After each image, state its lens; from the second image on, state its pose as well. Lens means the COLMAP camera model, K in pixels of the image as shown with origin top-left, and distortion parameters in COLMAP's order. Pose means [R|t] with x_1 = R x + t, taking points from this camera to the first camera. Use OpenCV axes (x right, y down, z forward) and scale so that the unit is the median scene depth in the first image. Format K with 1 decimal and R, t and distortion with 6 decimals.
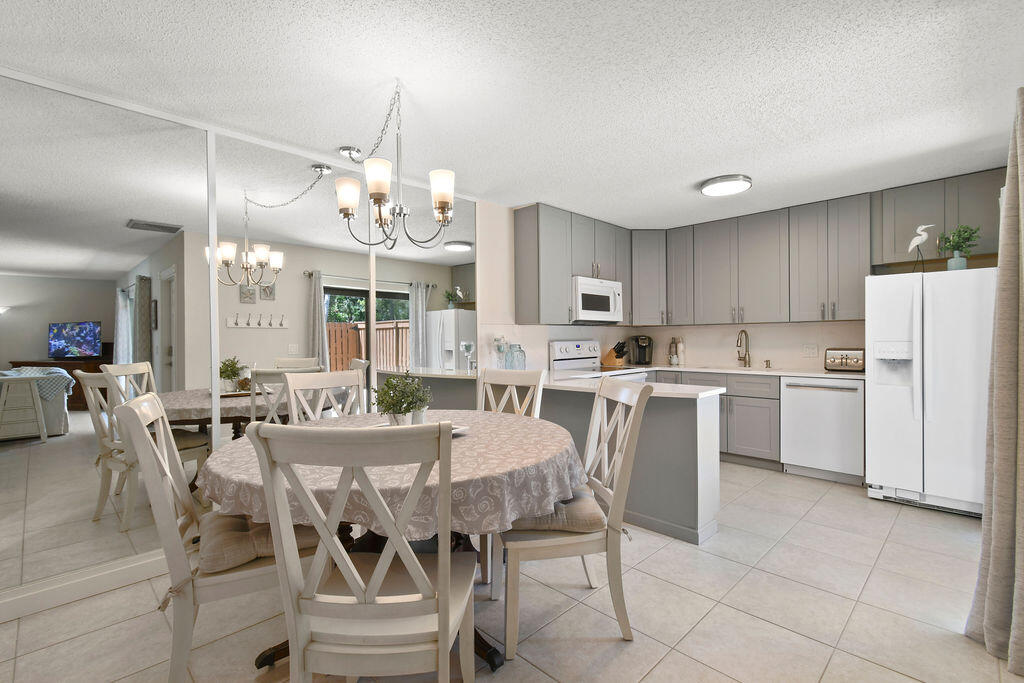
lens RADIAL K [[460.1, 0, 520.9], [0, 460.1, 343.0], [0, 0, 1]] dist [-0.001784, -0.001220]
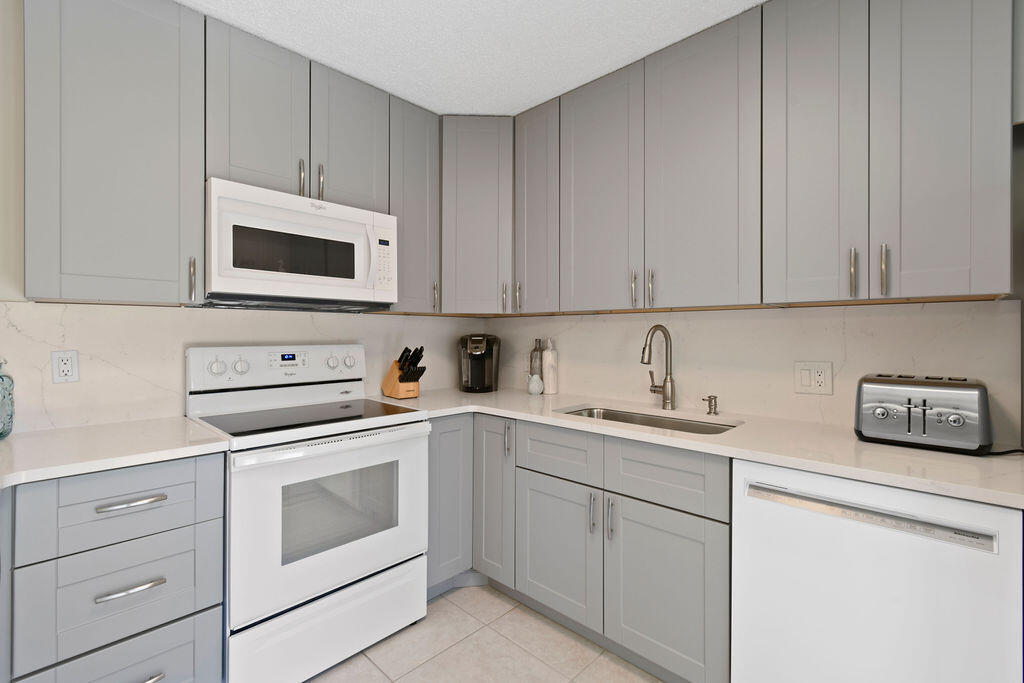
lens RADIAL K [[460.1, 0, 514.2], [0, 460.1, 334.6], [0, 0, 1]] dist [-0.001784, -0.001220]
pose [[0.999753, 0.011411, 0.019061, 0.350292], [-0.011219, 0.999886, -0.010133, -0.013608], [-0.019174, 0.009917, 0.999767, 0.585672]]
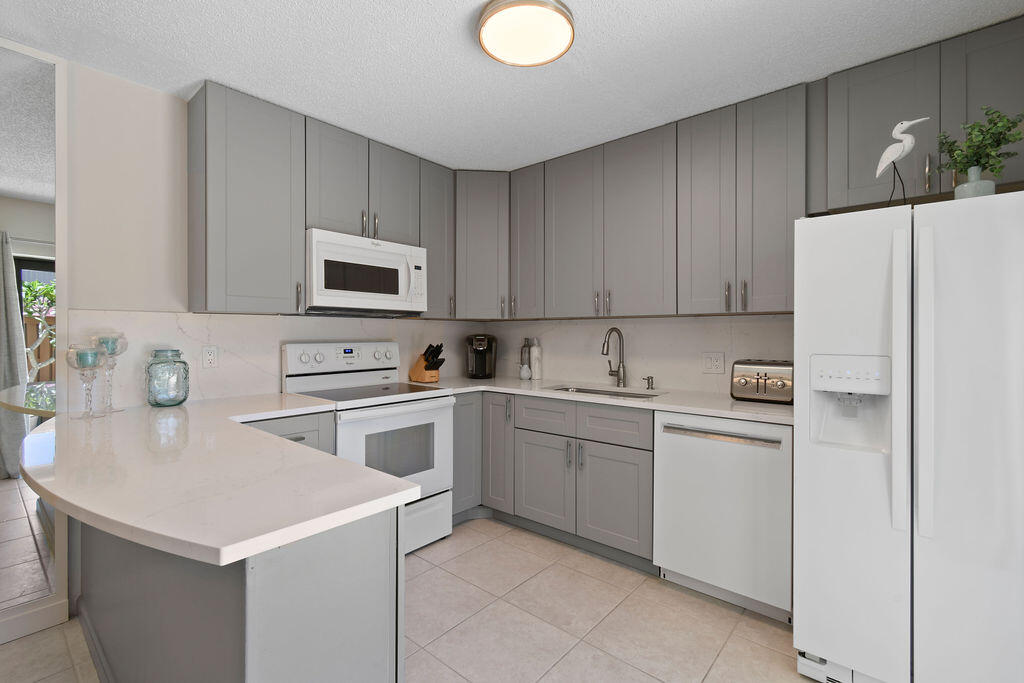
lens RADIAL K [[460.1, 0, 515.2], [0, 460.1, 334.8], [0, 0, 1]] dist [-0.001784, -0.001220]
pose [[0.996910, 0.010603, 0.077836, 0.311856], [-0.009853, 0.999901, -0.010017, -0.011501], [-0.077935, 0.009219, 0.996916, 0.401662]]
